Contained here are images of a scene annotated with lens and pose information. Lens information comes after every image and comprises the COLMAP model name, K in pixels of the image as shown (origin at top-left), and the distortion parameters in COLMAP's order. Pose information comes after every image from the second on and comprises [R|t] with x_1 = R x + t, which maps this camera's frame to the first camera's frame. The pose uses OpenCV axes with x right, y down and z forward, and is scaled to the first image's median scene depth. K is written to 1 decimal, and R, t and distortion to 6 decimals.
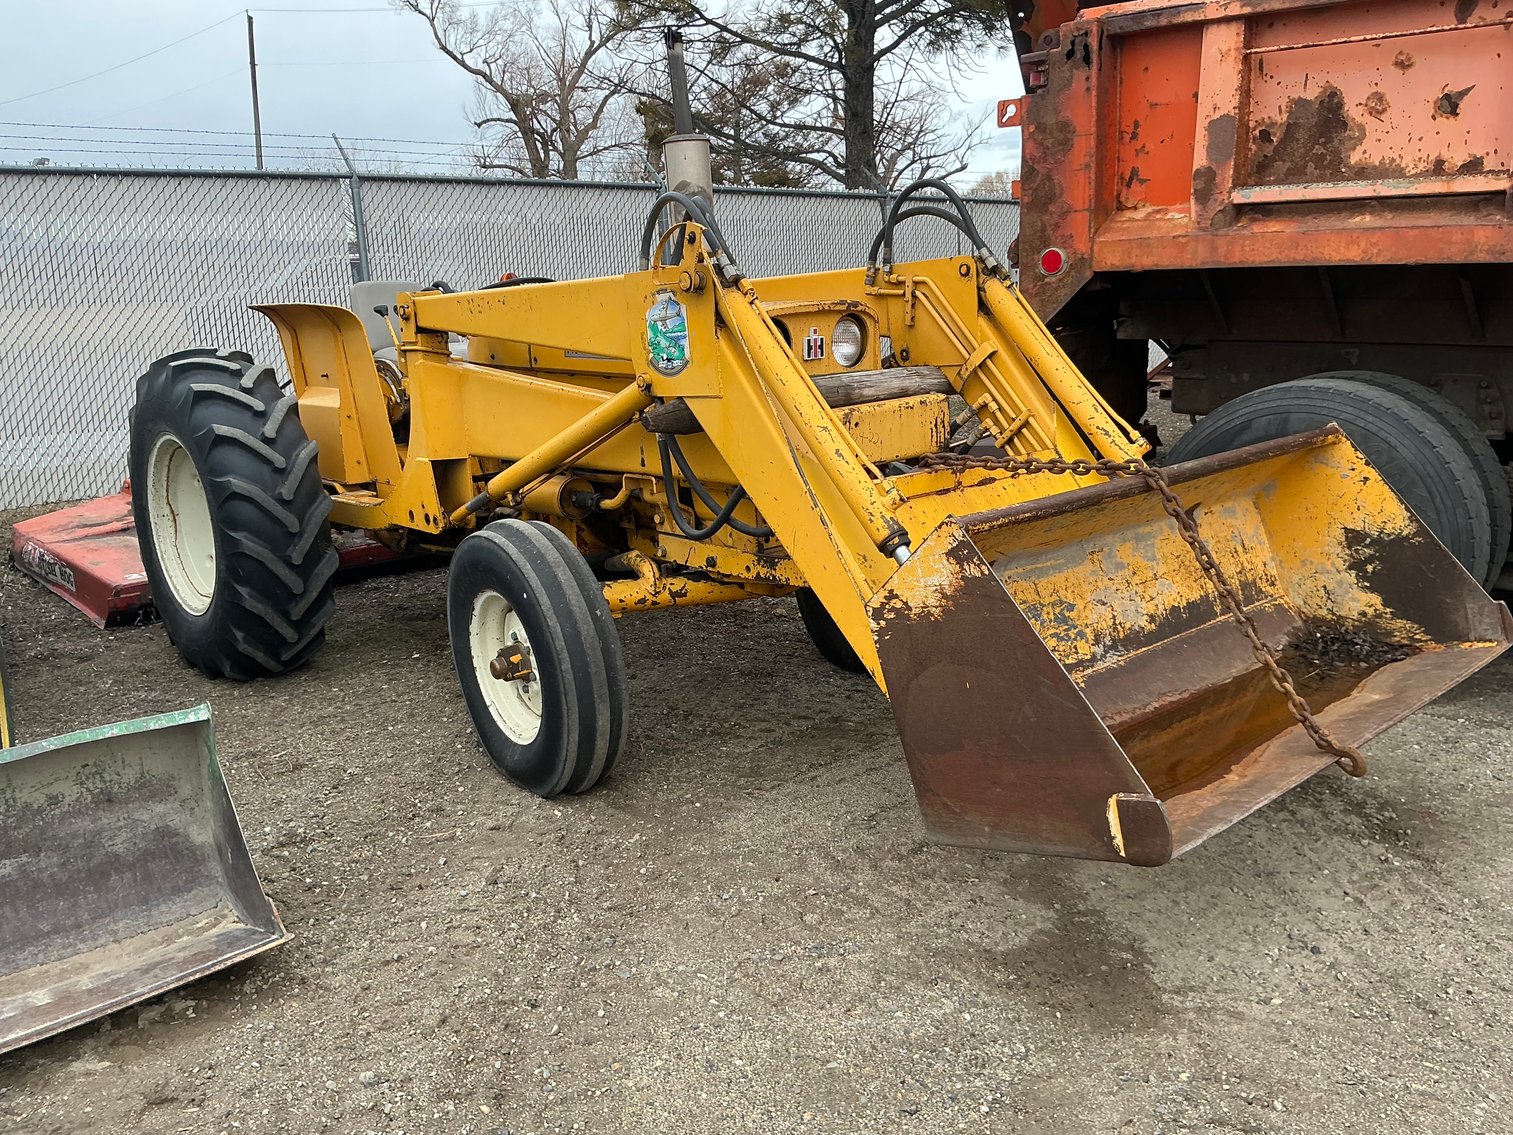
lens RADIAL K [[1257.6, 0, 756.5], [0, 1257.6, 567.5], [0, 0, 1]] dist [0.007051, -0.010823]
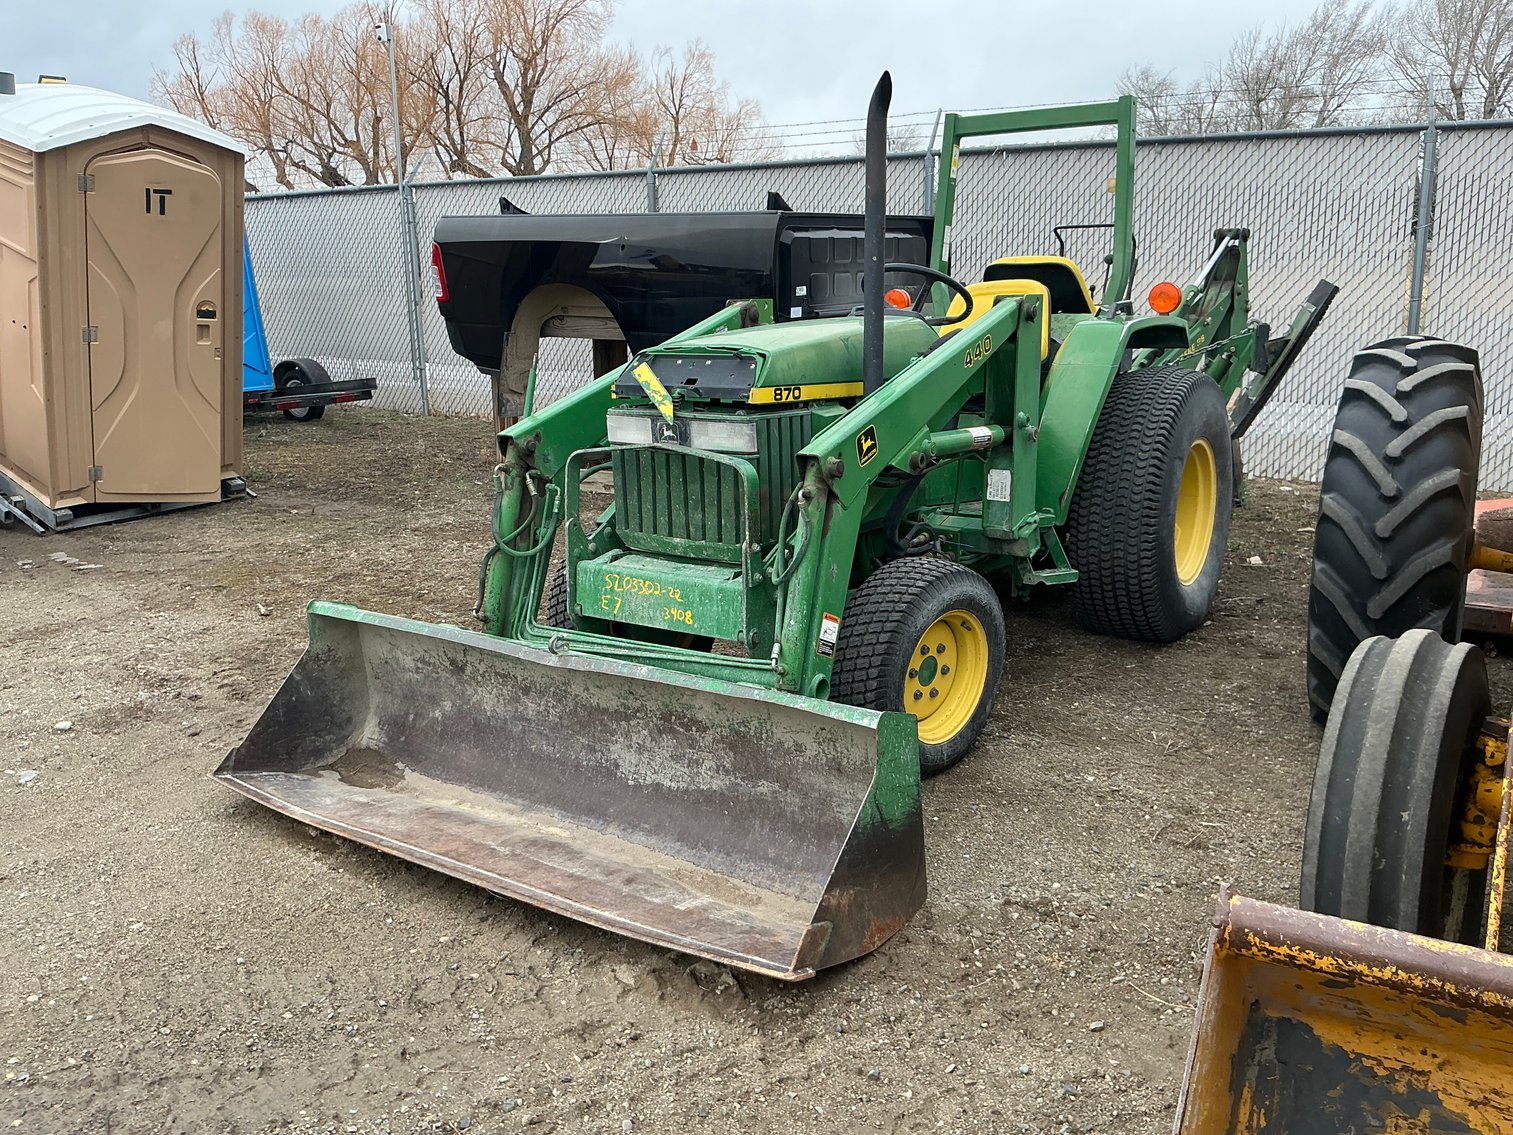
lens RADIAL K [[1257.6, 0, 756.5], [0, 1257.6, 567.5], [0, 0, 1]] dist [0.007051, -0.010823]
pose [[0.271605, 0.233561, -0.933638, 0.445677], [-0.192853, 0.963637, 0.184963, -0.178761], [0.942889, 0.129818, 0.306771, 0.662735]]
